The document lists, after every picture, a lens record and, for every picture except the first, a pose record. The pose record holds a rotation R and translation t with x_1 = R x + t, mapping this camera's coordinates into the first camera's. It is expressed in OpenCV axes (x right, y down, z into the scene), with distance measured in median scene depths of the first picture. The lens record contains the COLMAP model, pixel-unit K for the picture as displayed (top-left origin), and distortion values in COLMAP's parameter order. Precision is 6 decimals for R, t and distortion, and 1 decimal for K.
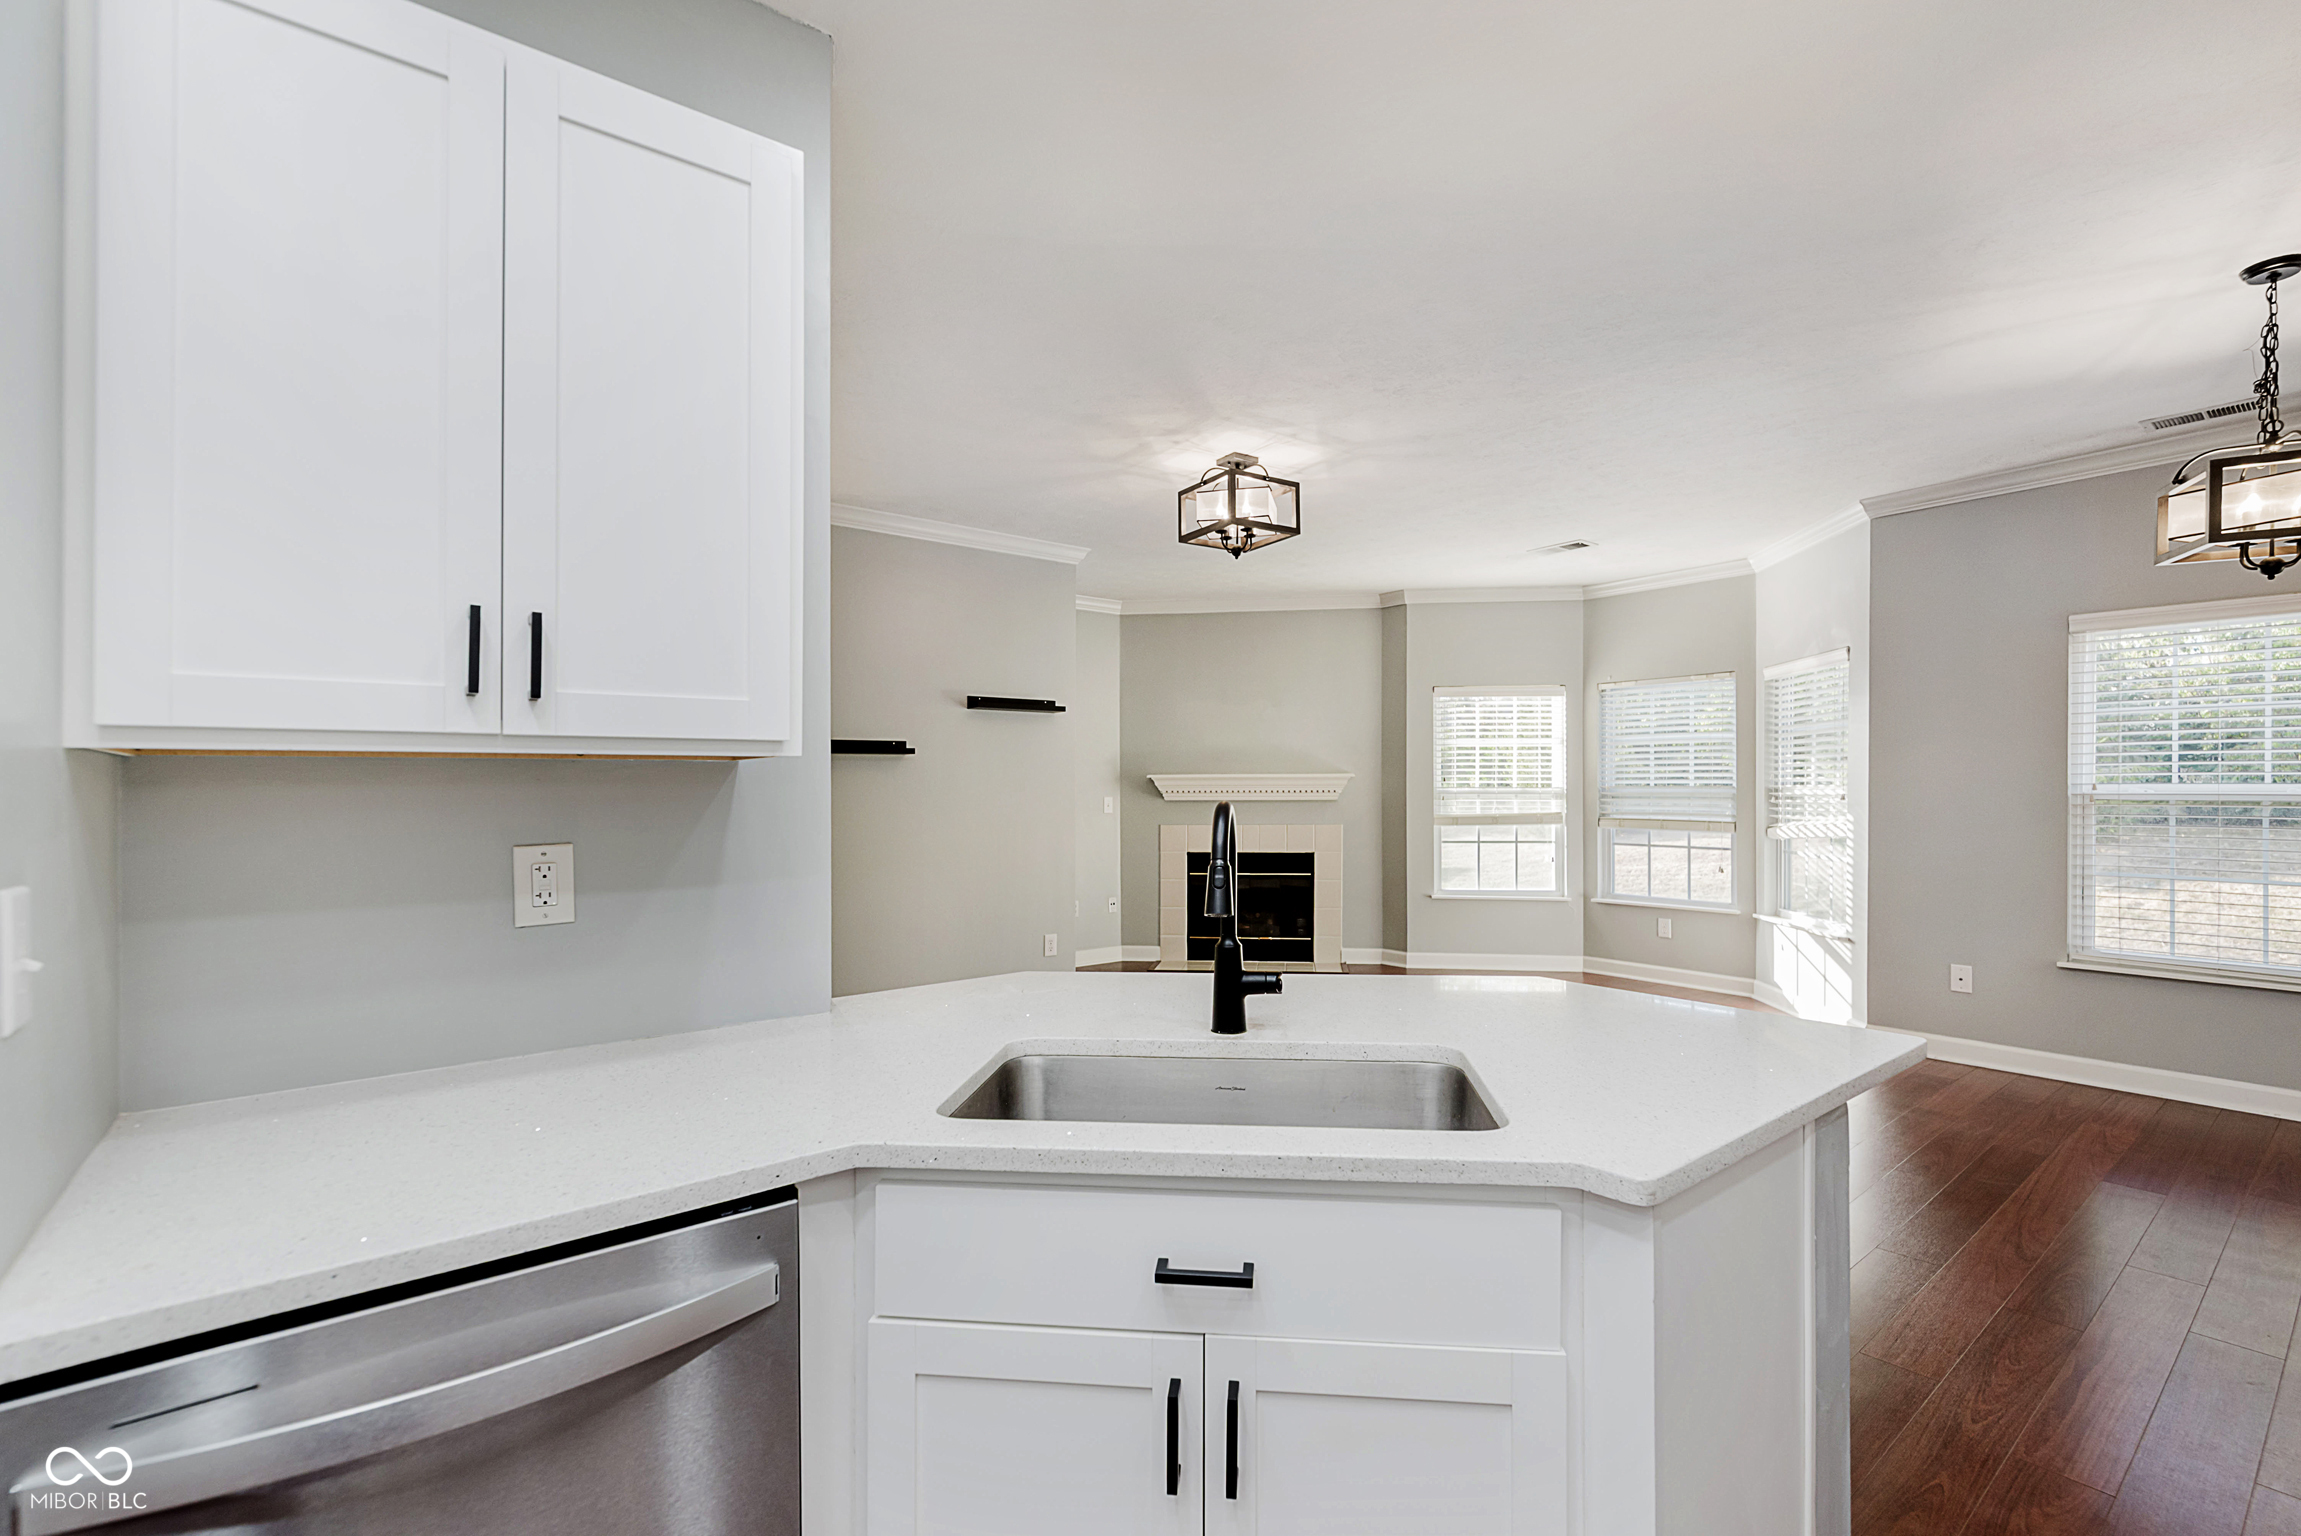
lens RADIAL K [[1002.9, 0, 1170.1], [0, 1002.9, 795.8], [0, 0, 1]] dist [-0.001657, -0.000037]
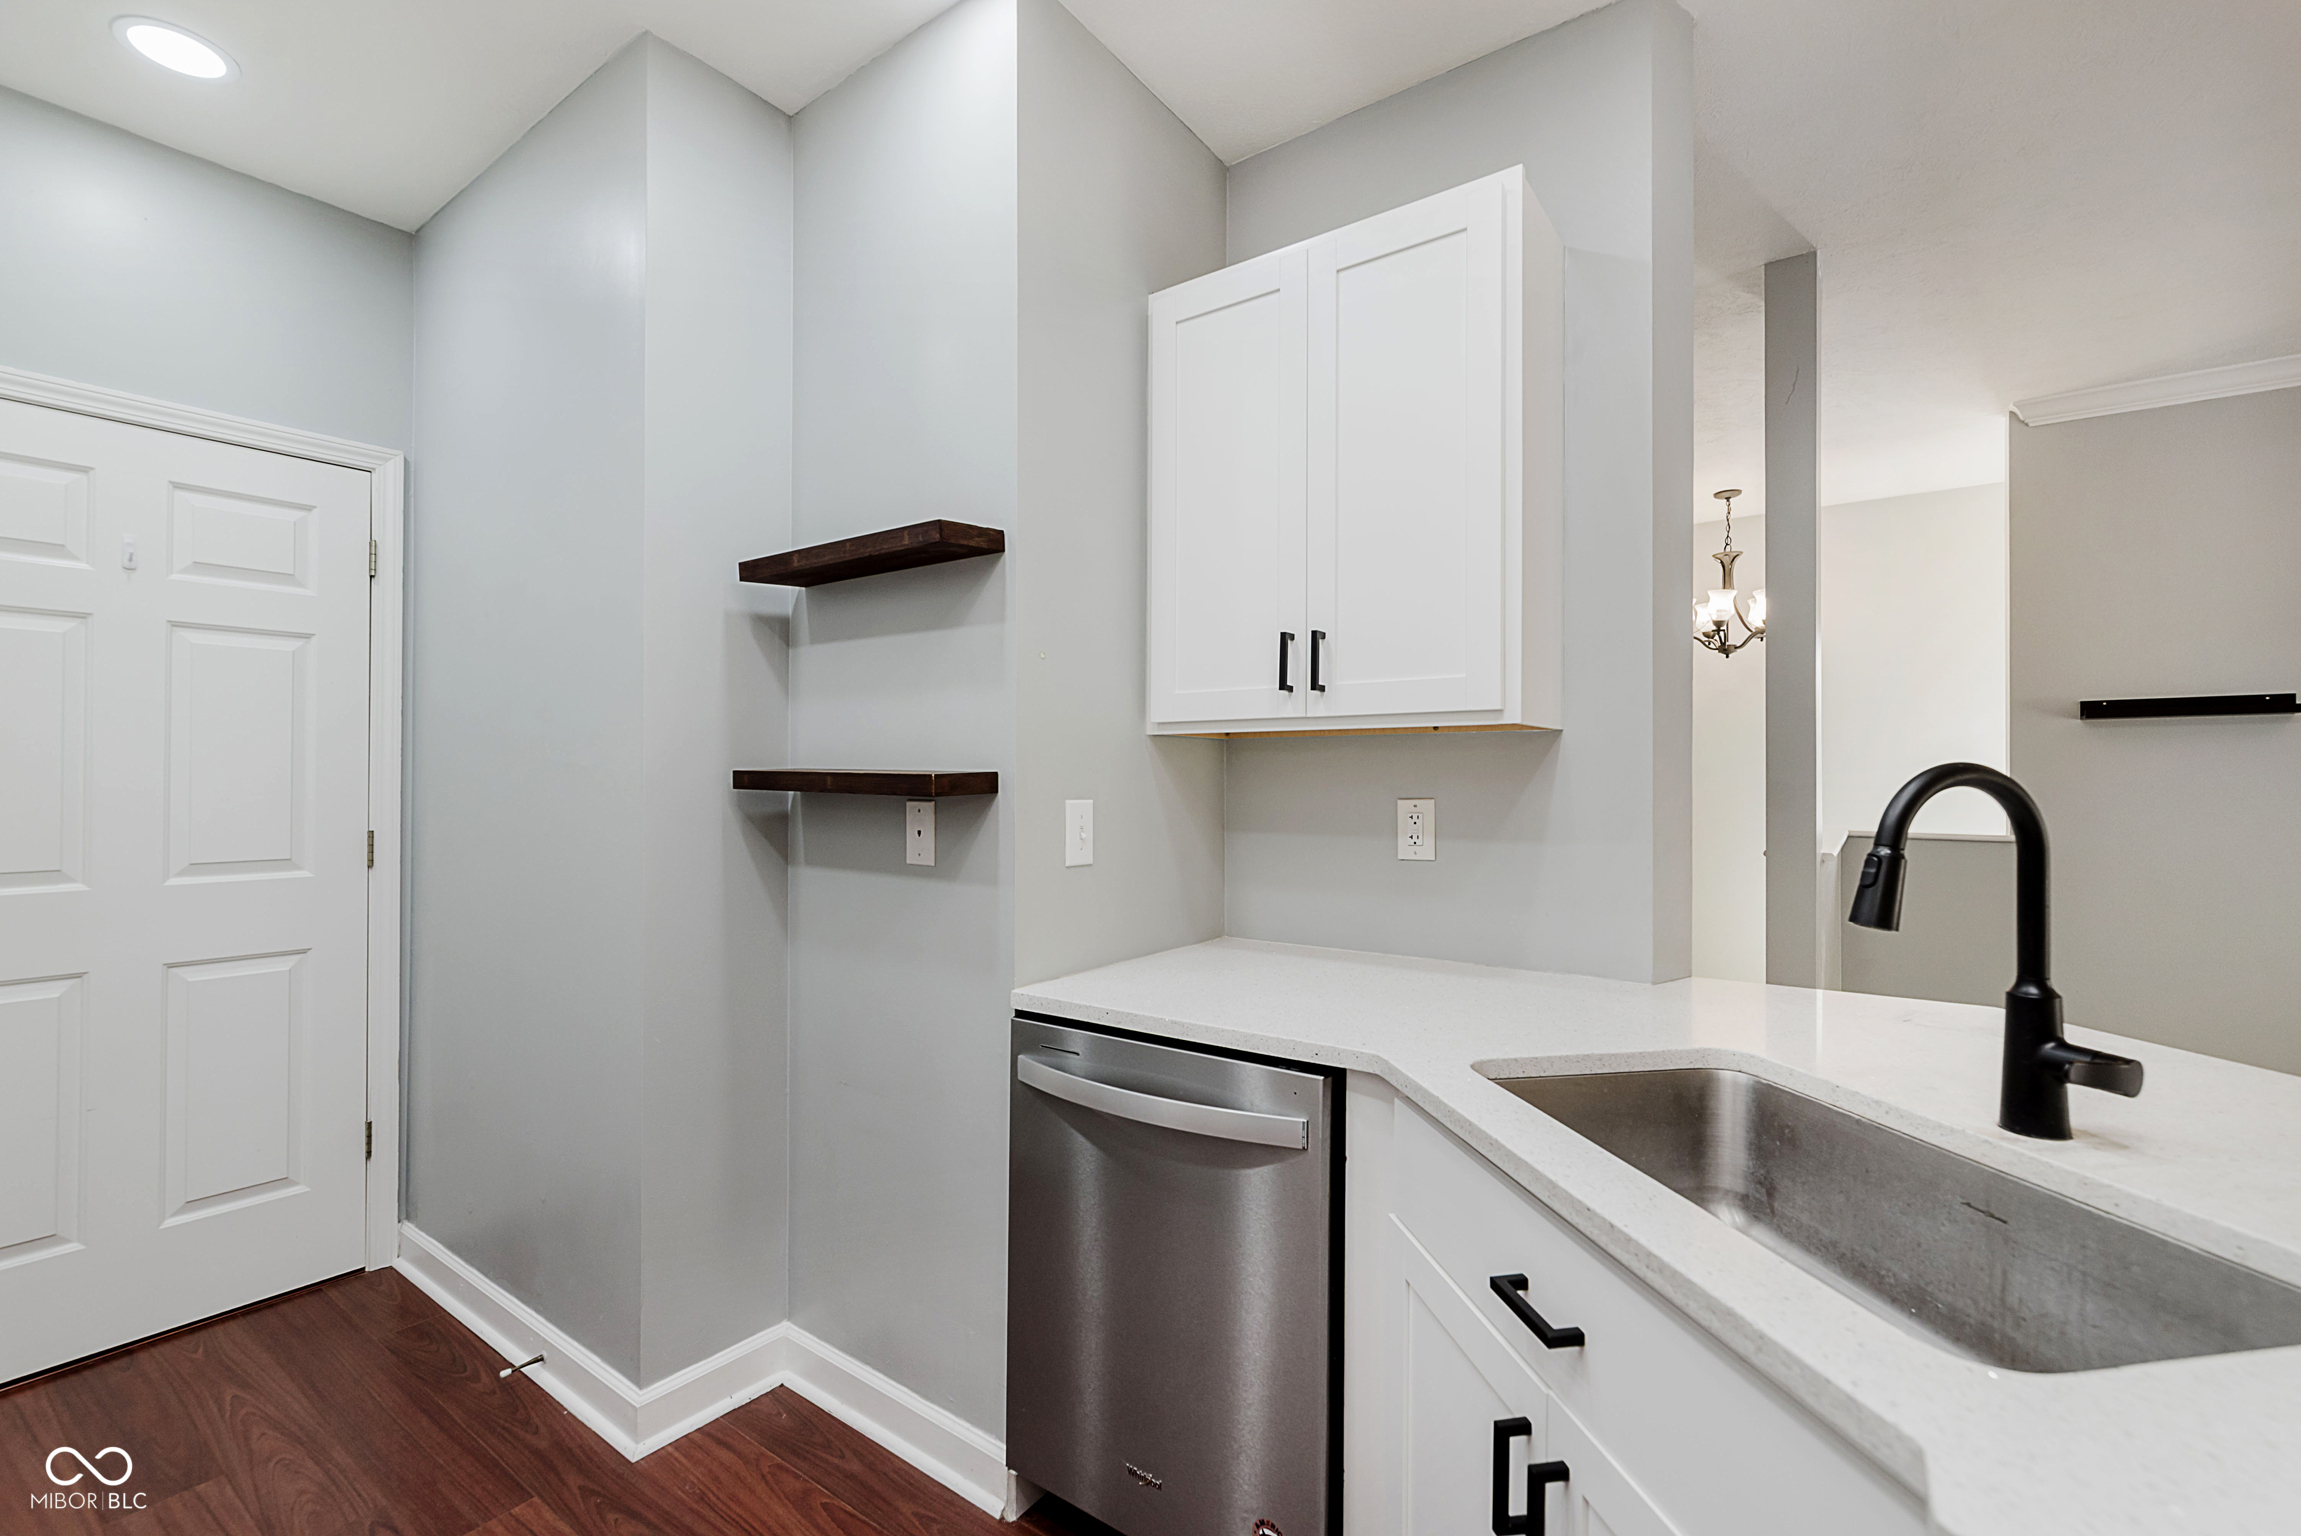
lens RADIAL K [[1002.9, 0, 1172.1], [0, 1002.9, 777.7], [0, 0, 1]] dist [-0.001657, -0.000037]
pose [[0.277991, 0.008103, -0.960549, 0.144938], [-0.008227, 0.999948, 0.006054, 0.004275], [0.960548, 0.006220, 0.278043, 0.087949]]
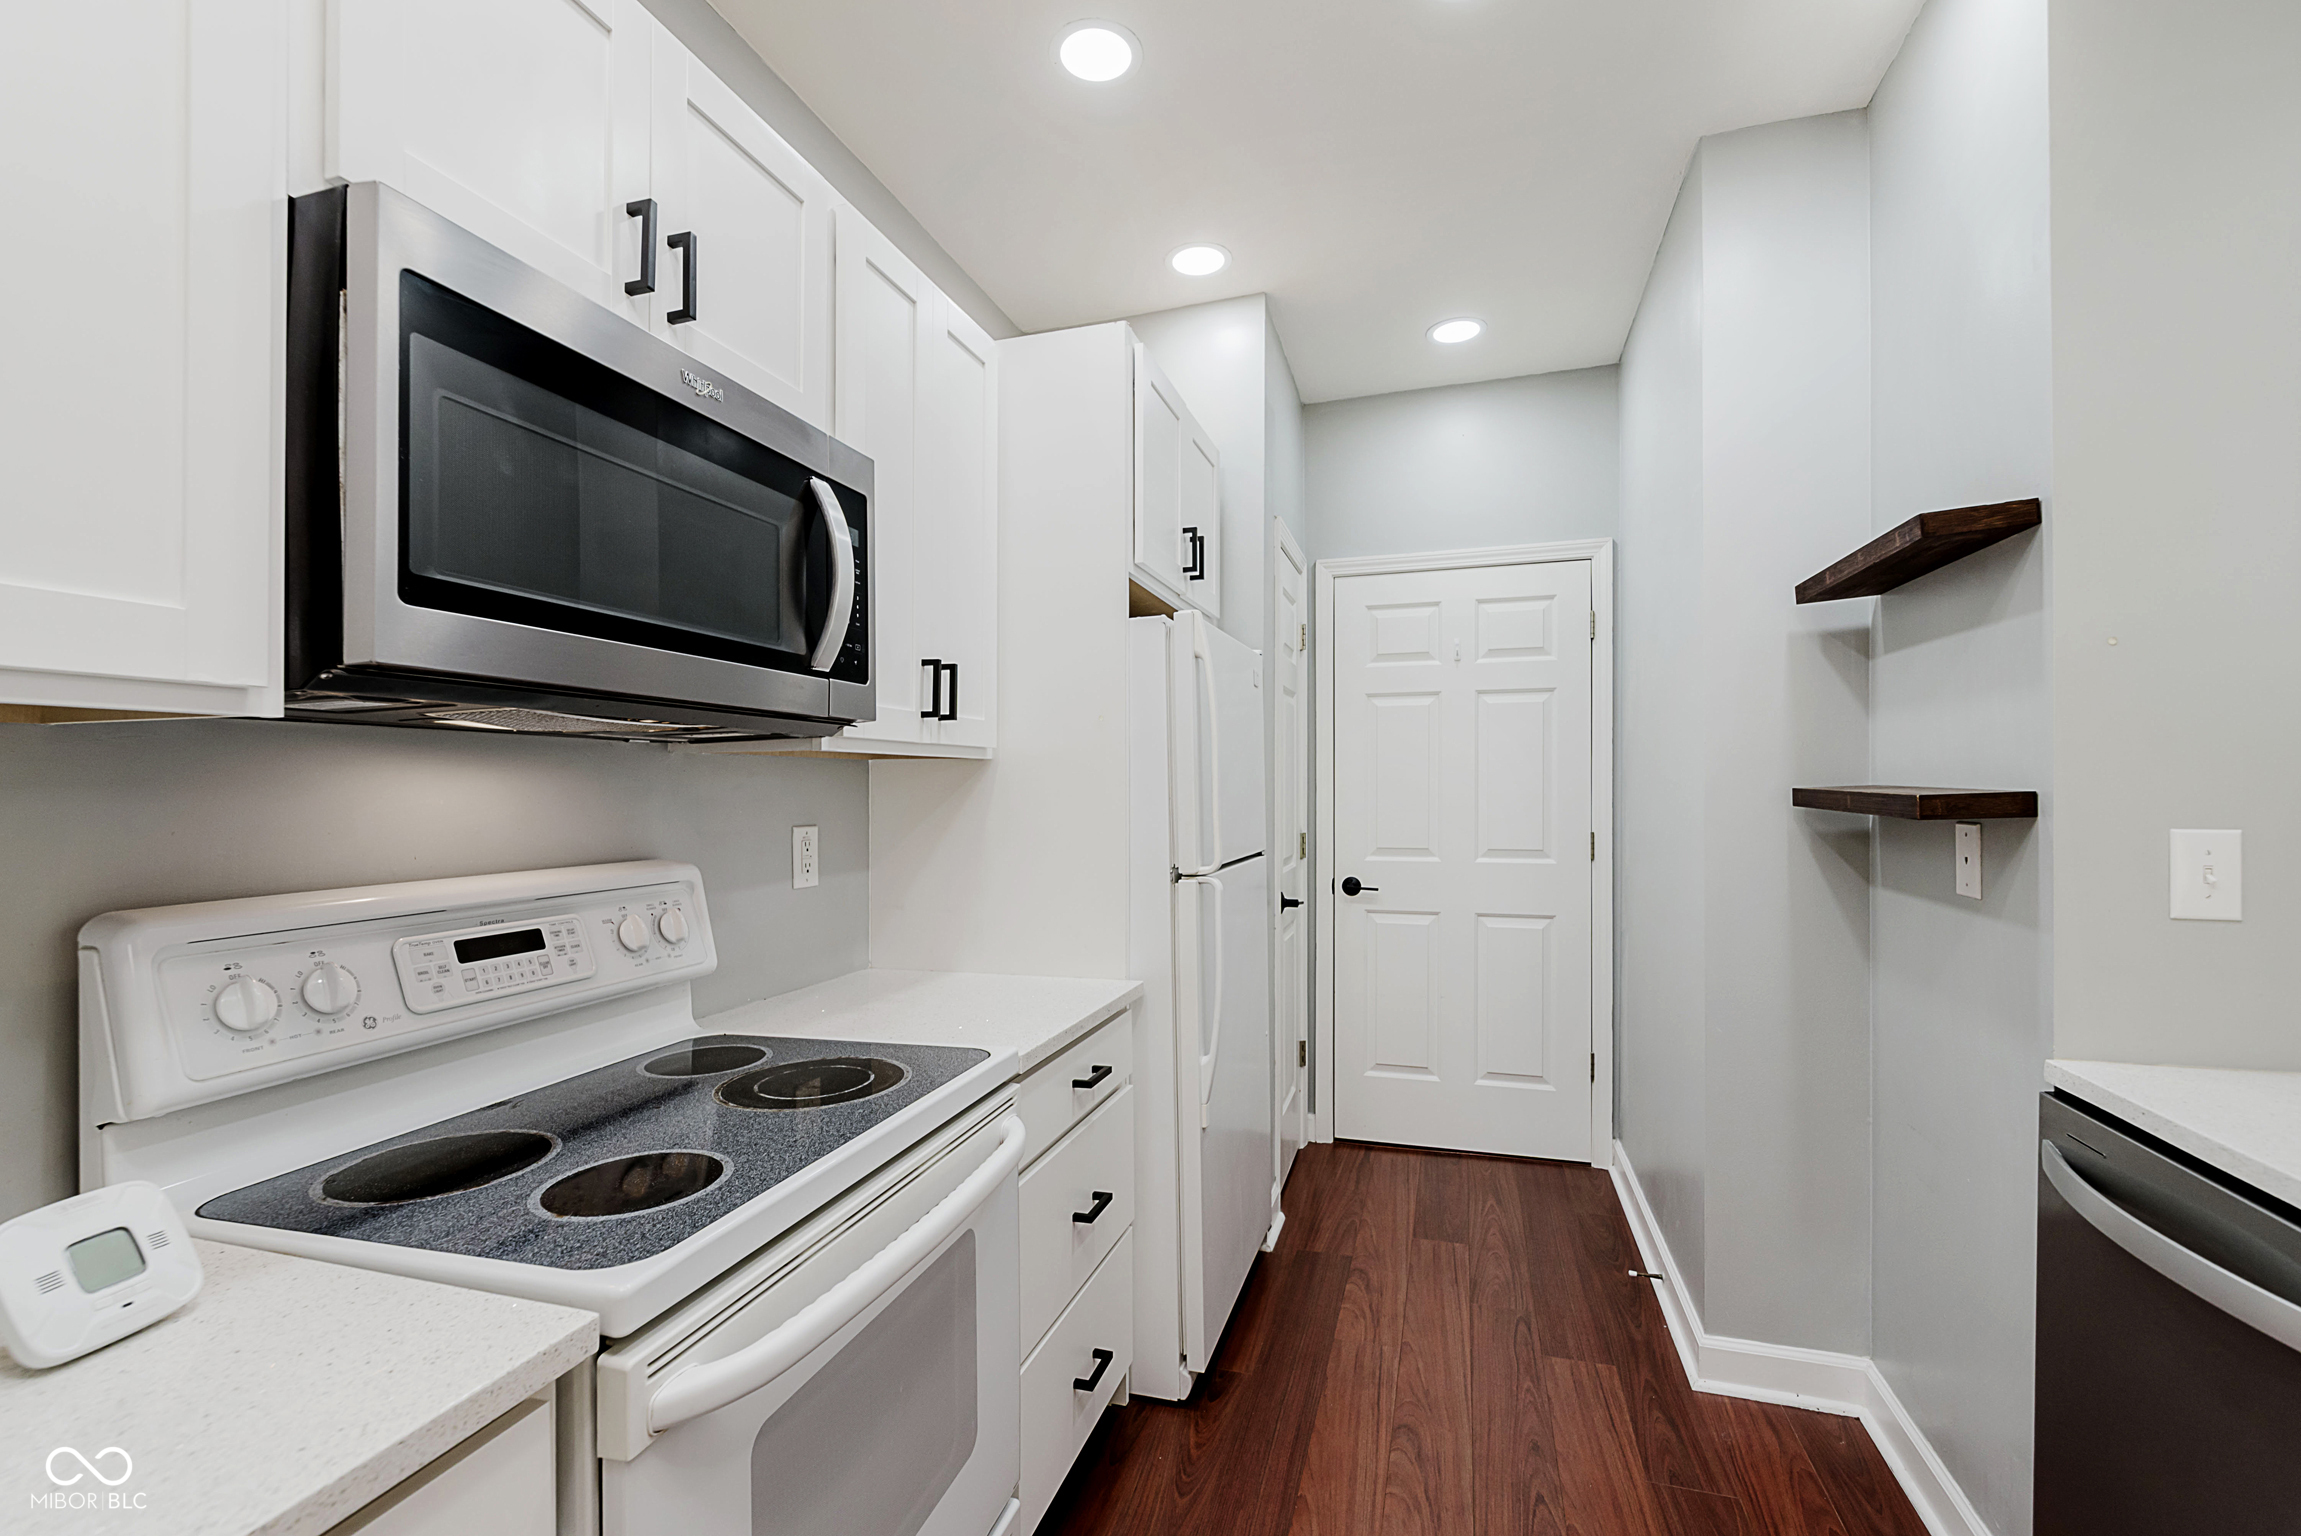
lens RADIAL K [[1002.9, 0, 1148.8], [0, 1002.9, 779.2], [0, 0, 1]] dist [-0.001657, -0.000037]
pose [[-0.825941, 0.007449, -0.563707, 0.162140], [0.007538, 0.999969, 0.002168, -0.000429], [0.563706, -0.002458, -0.825972, 0.201067]]
